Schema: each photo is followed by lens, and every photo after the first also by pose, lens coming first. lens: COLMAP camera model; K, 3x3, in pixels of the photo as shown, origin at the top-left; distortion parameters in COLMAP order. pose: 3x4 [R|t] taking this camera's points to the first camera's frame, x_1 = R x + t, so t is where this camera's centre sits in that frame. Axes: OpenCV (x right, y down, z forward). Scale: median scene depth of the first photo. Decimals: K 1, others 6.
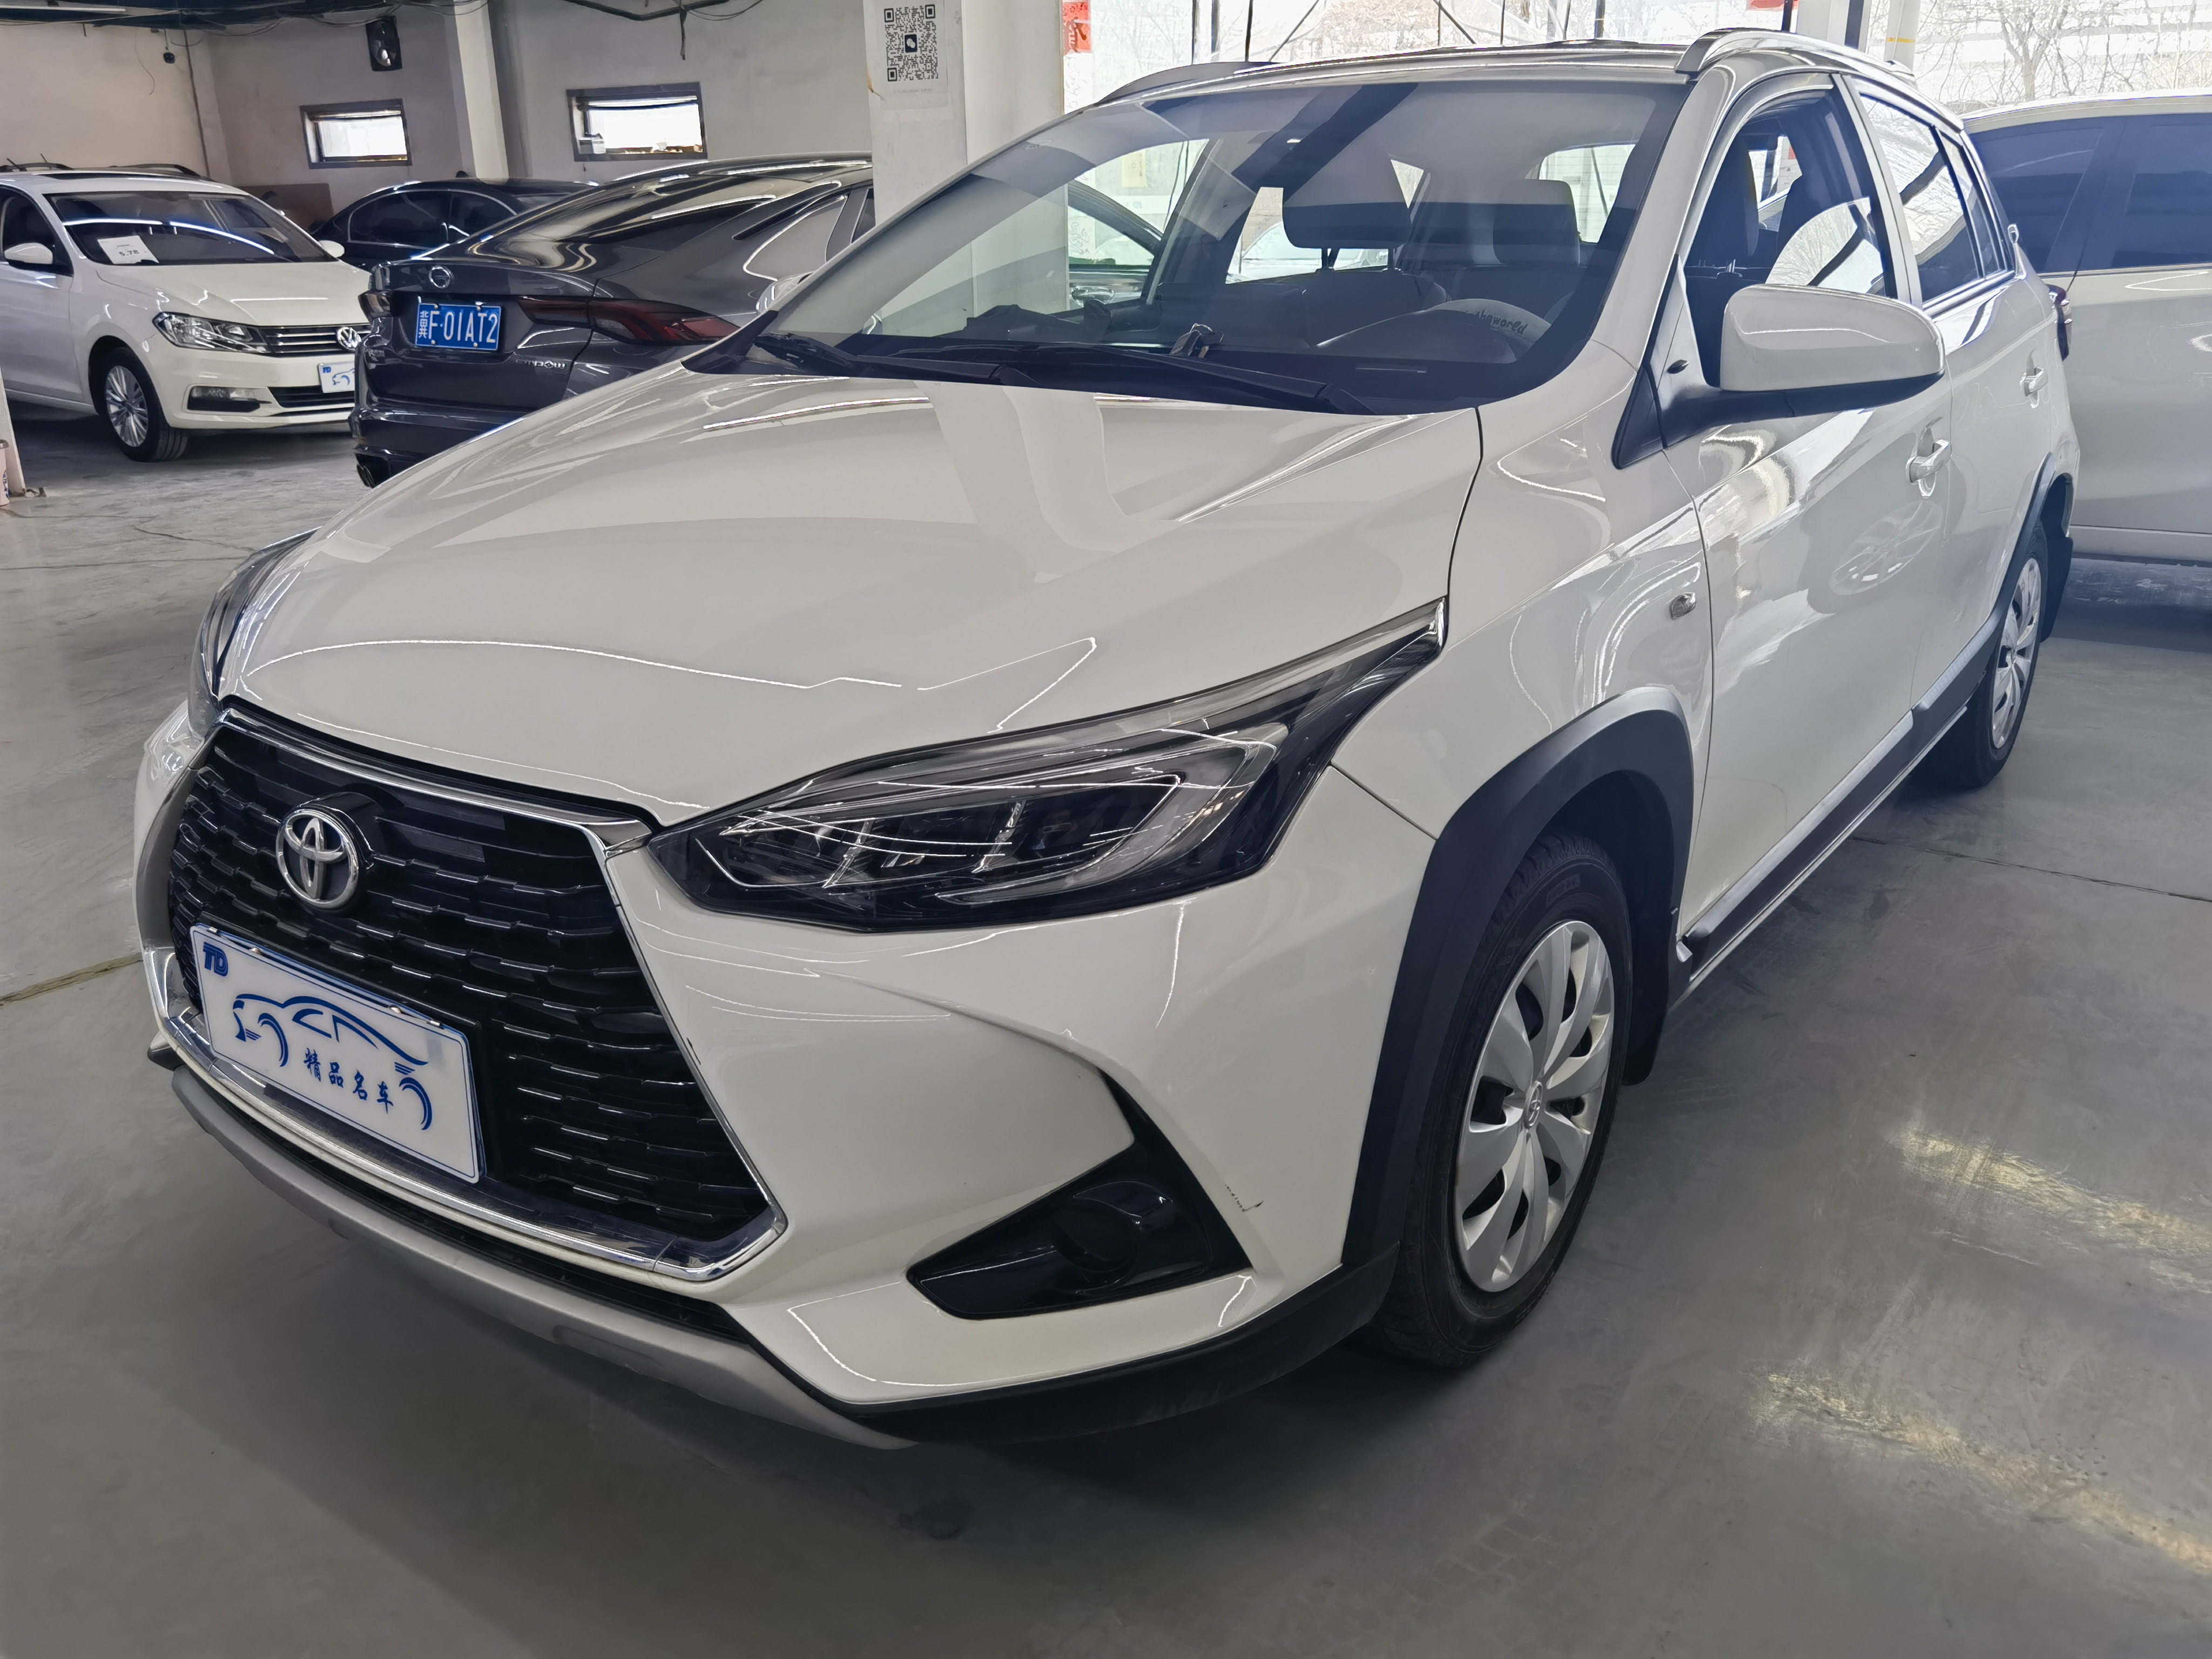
lens RADIAL K [[1717.1, 0, 1106.0], [0, 1717.1, 829.5], [0, 0, 1]] dist [-0.007190, -0.003883]
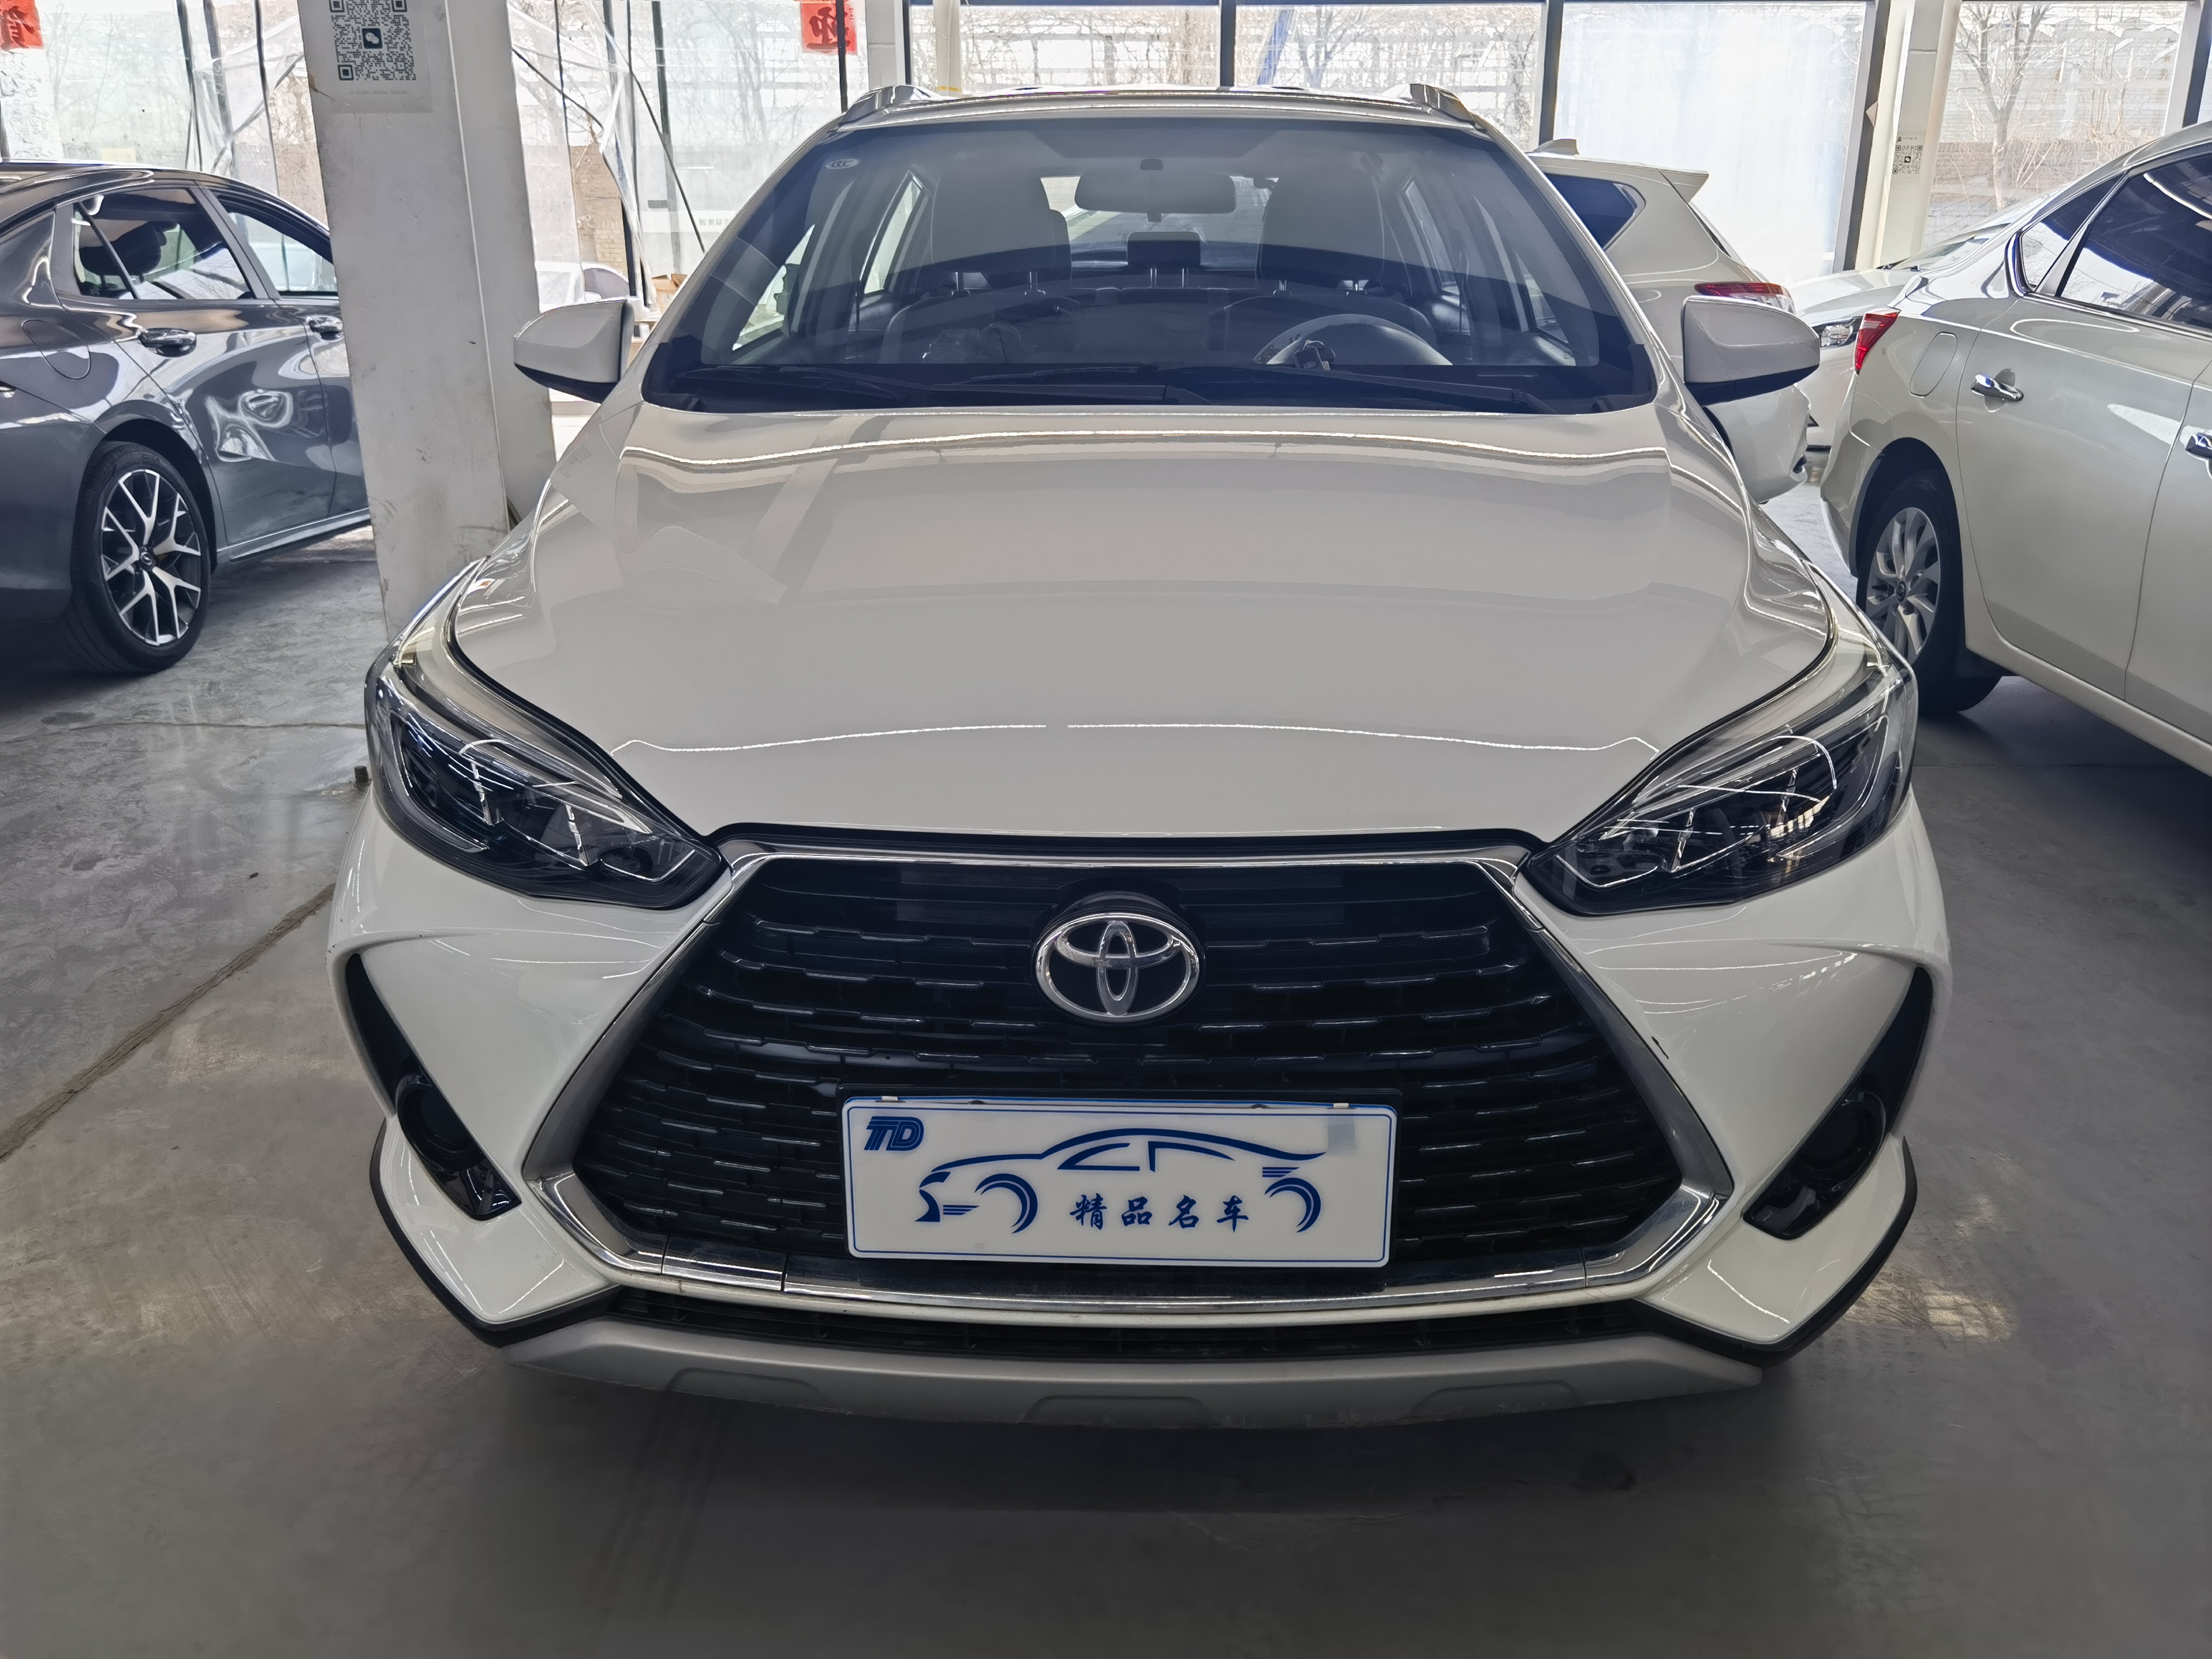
lens RADIAL K [[1717.1, 0, 1106.0], [0, 1717.1, 829.5], [0, 0, 1]] dist [-0.007190, -0.003883]
pose [[0.825556, -0.165931, 0.539374, -0.913171], [0.174928, 0.983960, 0.034959, -0.082230], [-0.536524, 0.065491, 0.841340, 0.268128]]
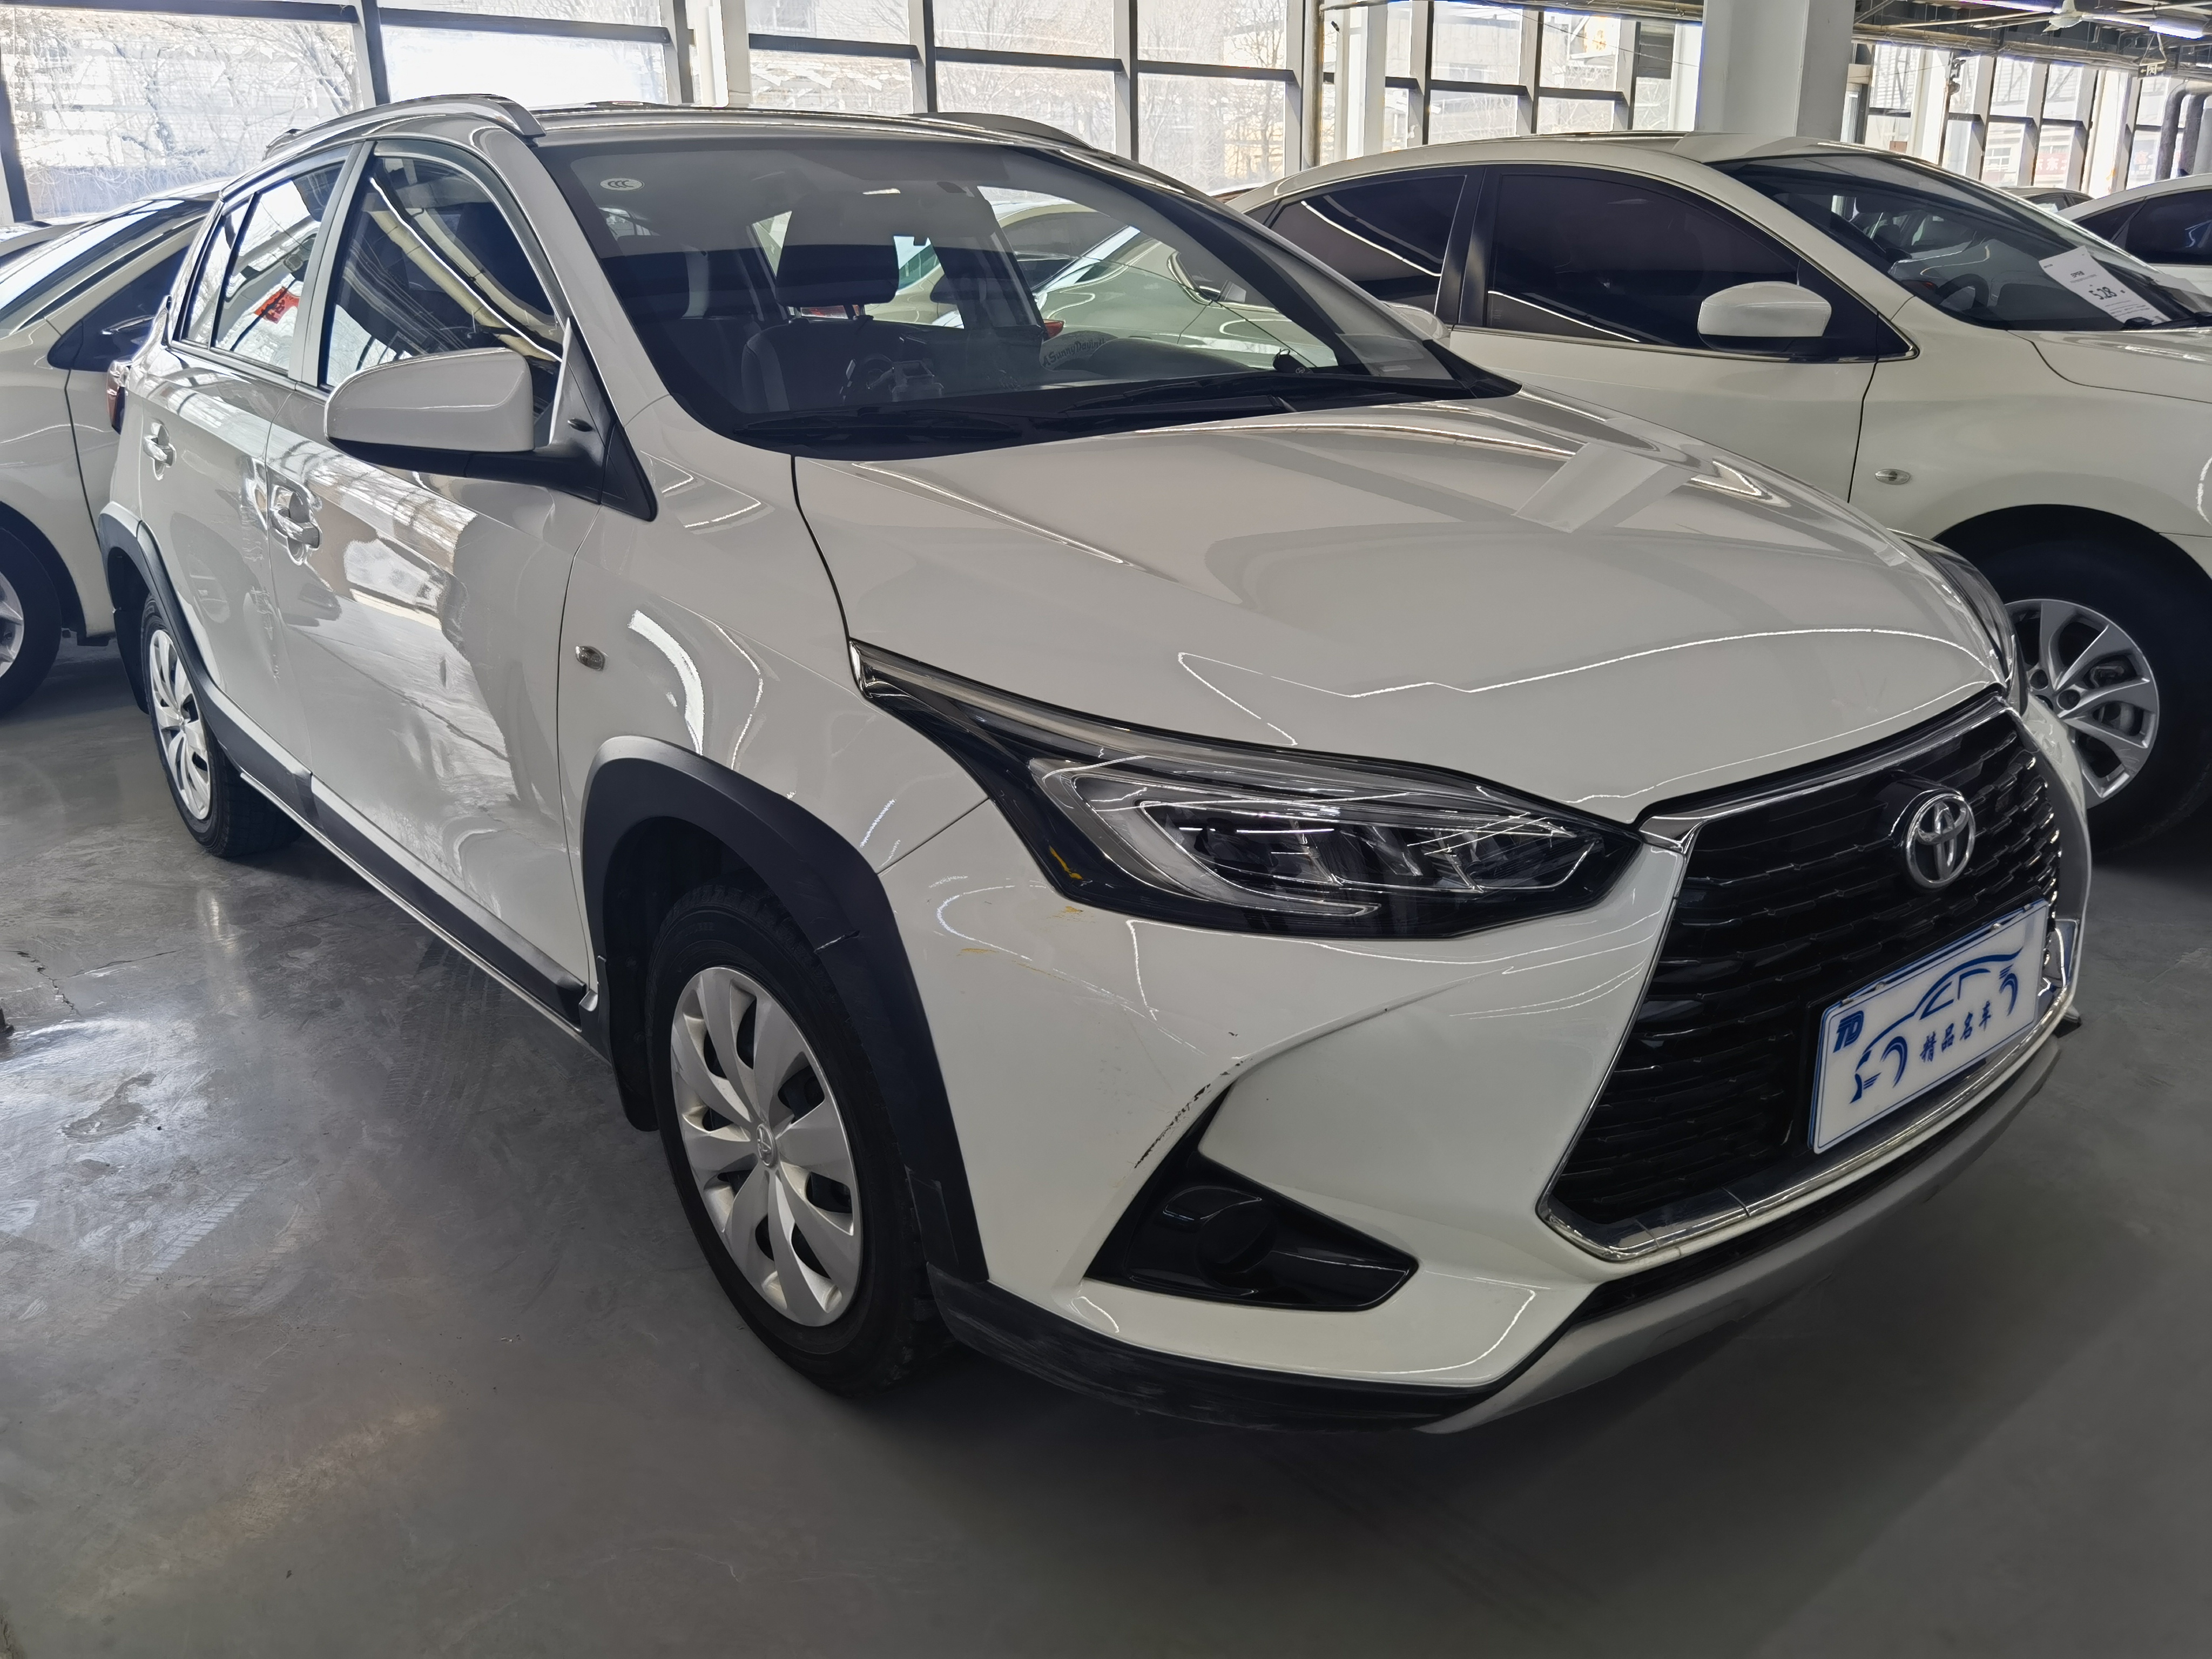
lens RADIAL K [[1717.1, 0, 1106.0], [0, 1717.1, 829.5], [0, 0, 1]] dist [-0.007190, -0.003883]
pose [[0.248503, -0.290696, 0.923982, -1.558637], [0.330262, 0.922173, 0.201304, -0.373093], [-0.910590, 0.255131, 0.325168, 1.114125]]
